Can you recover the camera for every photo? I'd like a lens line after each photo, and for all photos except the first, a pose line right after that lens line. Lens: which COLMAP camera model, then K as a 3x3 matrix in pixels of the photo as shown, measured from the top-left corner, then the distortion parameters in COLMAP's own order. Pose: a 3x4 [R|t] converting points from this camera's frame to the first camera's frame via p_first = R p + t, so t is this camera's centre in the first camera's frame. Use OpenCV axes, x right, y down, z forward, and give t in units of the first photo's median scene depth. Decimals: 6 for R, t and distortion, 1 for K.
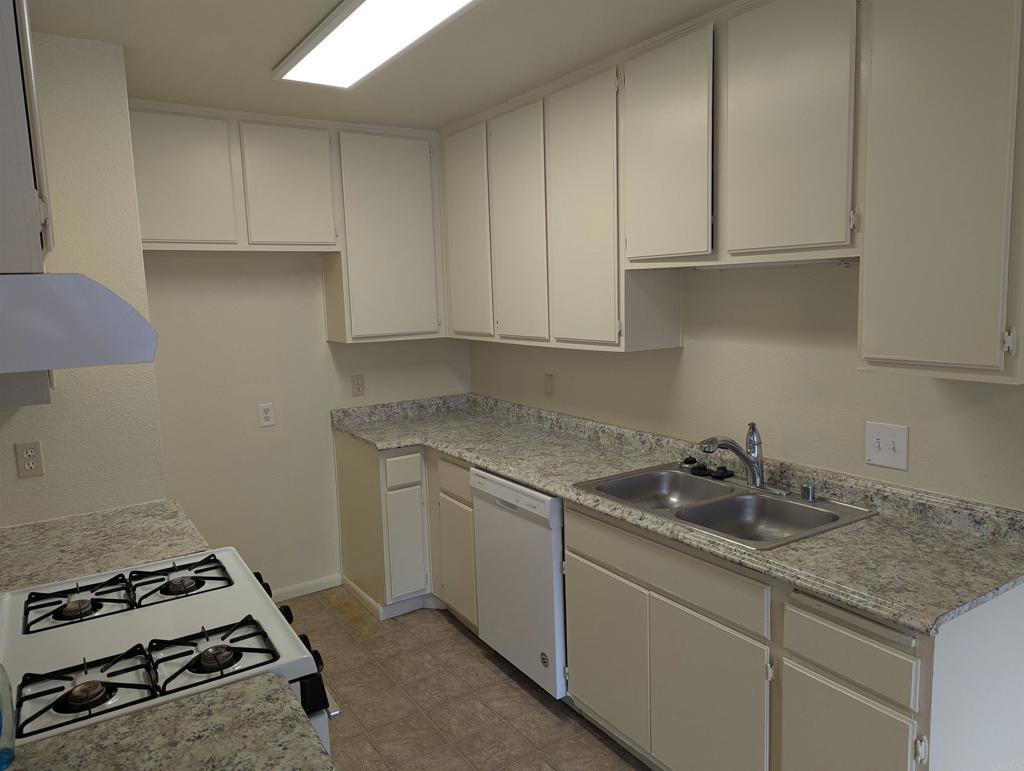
lens RADIAL K [[718.1, 0, 512.0], [0, 718.1, 385.5], [0, 0, 1]] dist [0.071285, -0.072645]
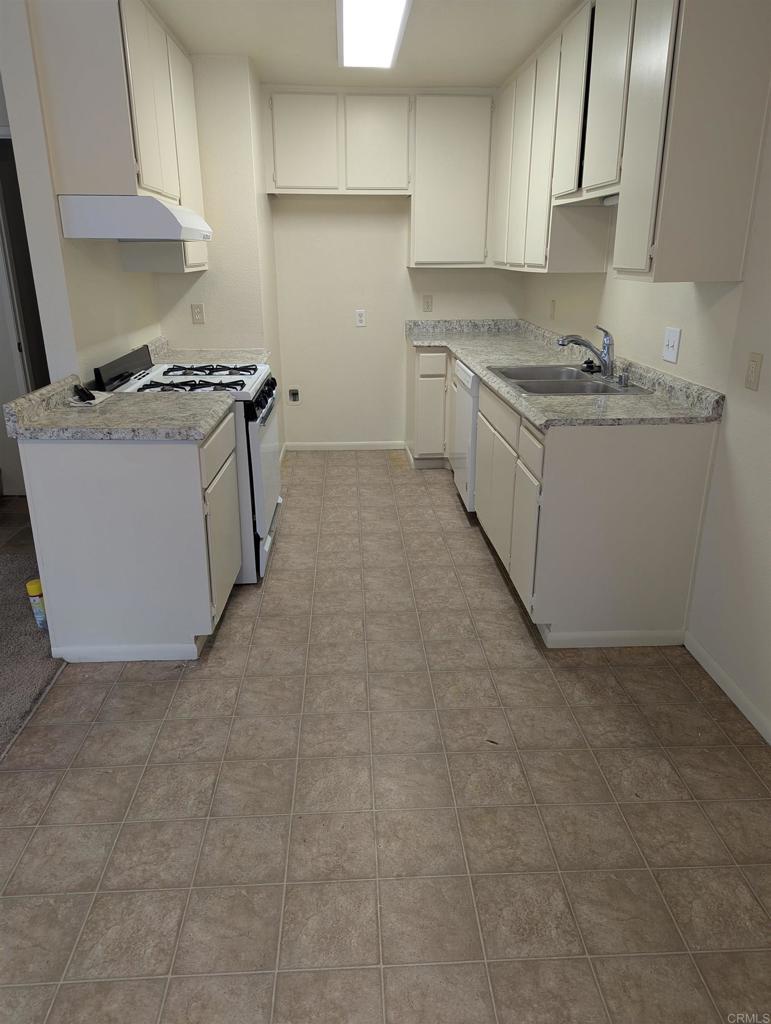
lens RADIAL K [[718.1, 0, 385.5], [0, 718.1, 512.0], [0, 0, 1]] dist [0.071285, -0.072645]
pose [[0.867541, 0.195987, -0.457123, 0.495434], [-0.092631, 0.966676, 0.238656, 0.074313], [0.488663, -0.164700, 0.856786, -0.308441]]
